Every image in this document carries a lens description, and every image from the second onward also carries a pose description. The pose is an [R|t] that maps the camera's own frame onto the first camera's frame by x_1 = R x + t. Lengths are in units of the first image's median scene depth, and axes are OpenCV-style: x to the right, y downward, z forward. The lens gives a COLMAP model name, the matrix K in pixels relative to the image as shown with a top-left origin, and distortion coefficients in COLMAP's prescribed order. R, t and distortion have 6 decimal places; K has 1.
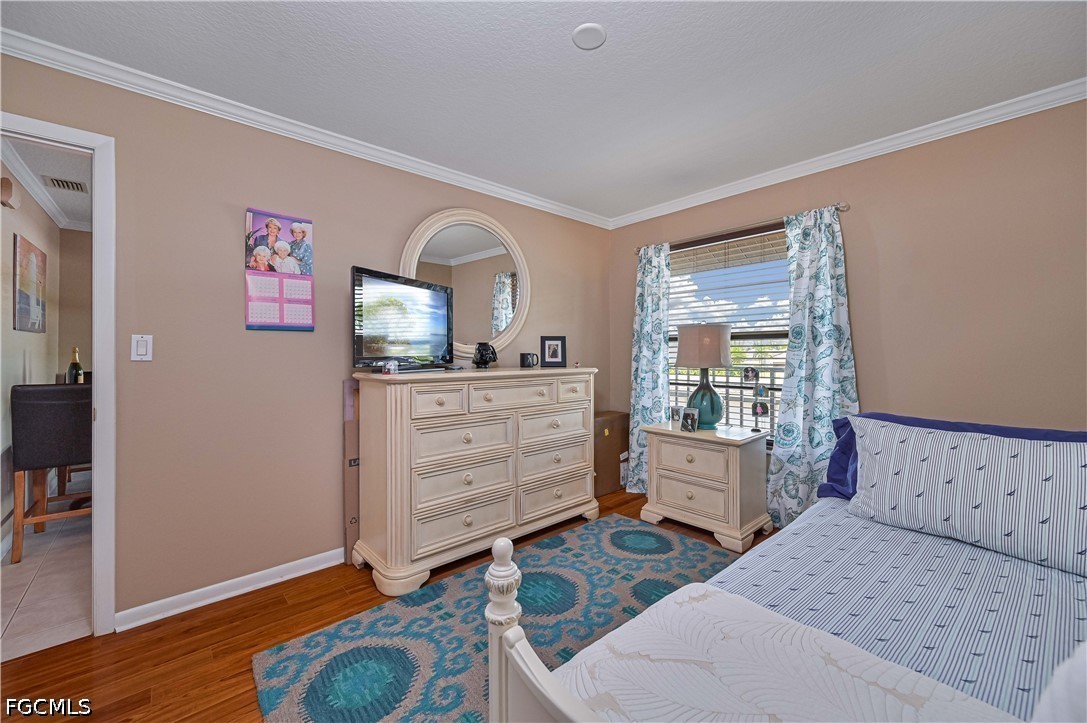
lens RADIAL K [[431.8, 0, 548.3], [0, 431.8, 354.8], [0, 0, 1]] dist [0.000571, 0.000052]
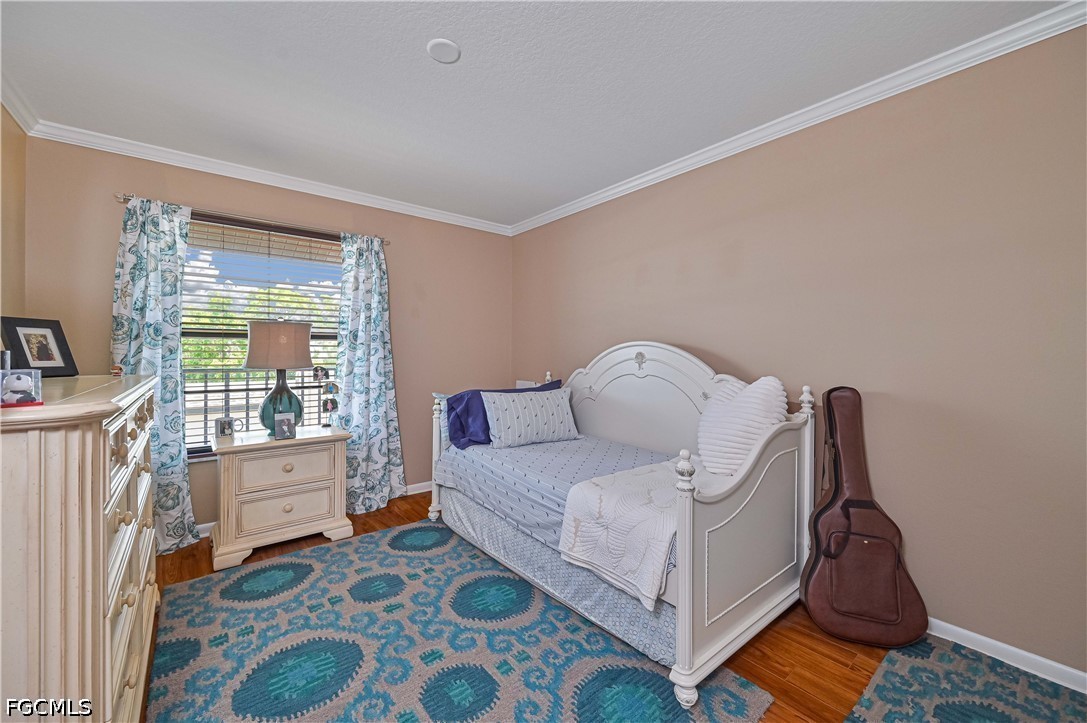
lens RADIAL K [[431.8, 0, 548.3], [0, 431.8, 354.8], [0, 0, 1]] dist [0.000571, 0.000052]
pose [[0.052862, -0.000948, 0.998601, -0.548510], [-0.001348, 0.999999, 0.001021, -0.001249], [-0.998601, -0.001400, 0.052861, 0.397506]]
